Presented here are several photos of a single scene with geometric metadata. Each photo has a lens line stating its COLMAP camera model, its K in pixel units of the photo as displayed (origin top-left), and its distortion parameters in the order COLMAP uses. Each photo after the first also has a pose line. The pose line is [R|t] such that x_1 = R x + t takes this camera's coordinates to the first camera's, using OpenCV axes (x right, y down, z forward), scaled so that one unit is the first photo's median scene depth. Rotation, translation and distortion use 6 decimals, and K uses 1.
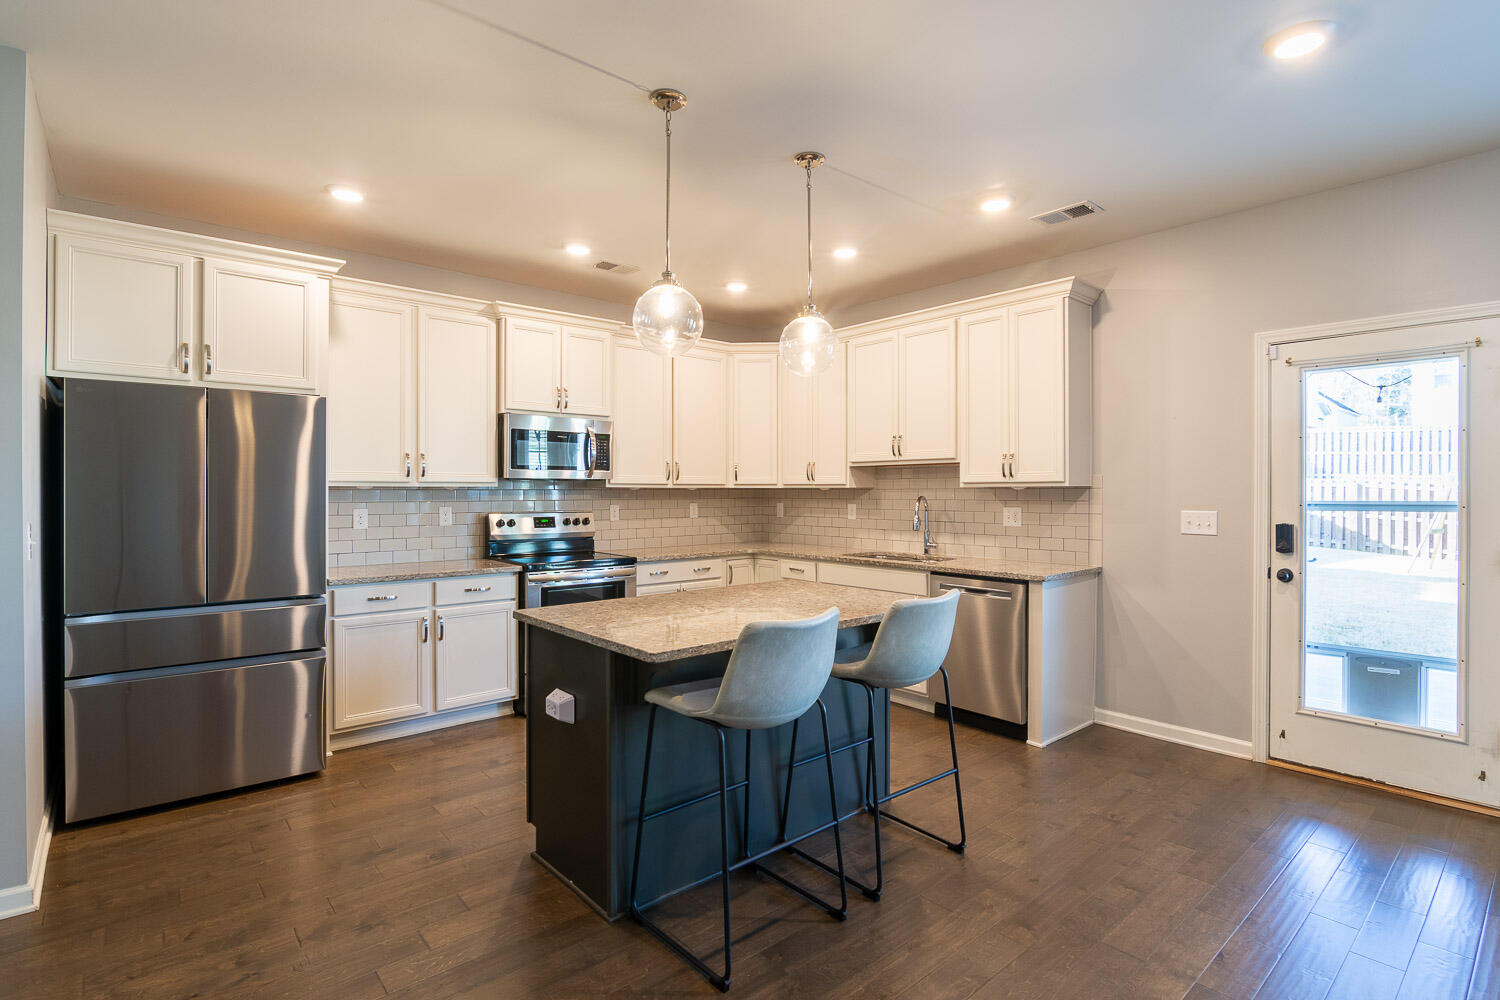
lens RADIAL K [[738.8, 0, 744.9], [0, 738.8, 493.3], [0, 0, 1]] dist [-0.000124, -0.001077]
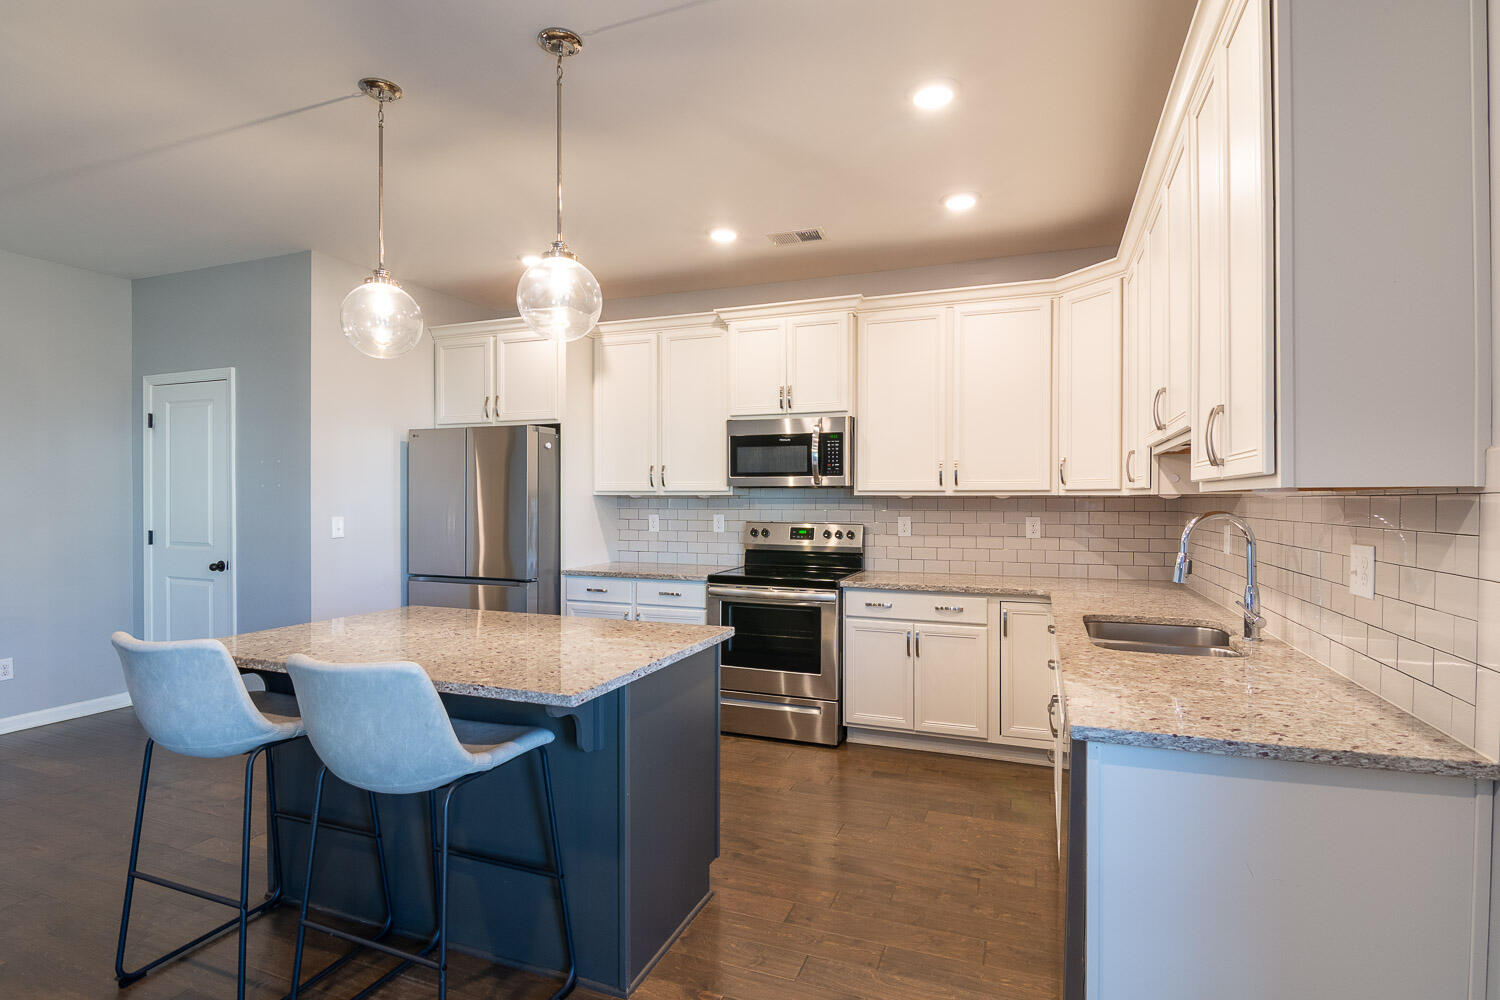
lens RADIAL K [[738.8, 0, 748.3], [0, 738.8, 497.6], [0, 0, 1]] dist [-0.000124, -0.001077]
pose [[0.469864, -0.002007, -0.882737, 0.573630], [-0.005739, 0.999969, -0.005328, -0.000219], [0.882720, 0.007569, 0.469838, 0.577776]]
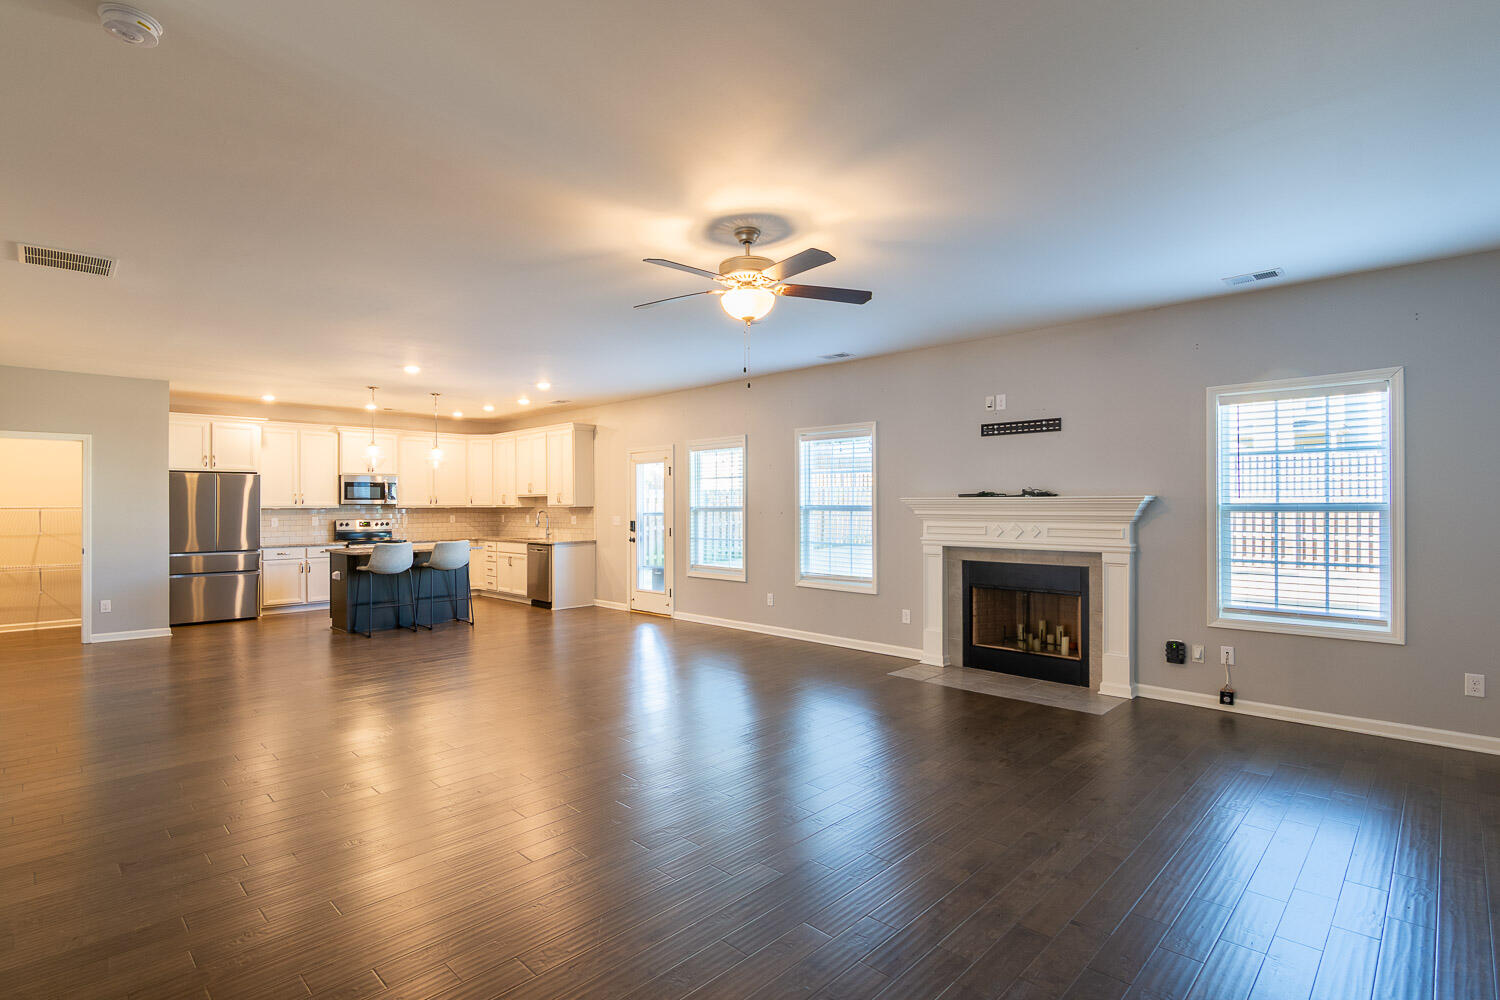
lens RADIAL K [[738.8, 0, 736.3], [0, 738.8, 502.3], [0, 0, 1]] dist [-0.000124, -0.001077]
pose [[0.997649, -0.004933, 0.068350, 0.740088], [0.005610, 0.999937, -0.009715, 0.002757], [-0.068298, 0.010076, 0.997614, -1.363370]]
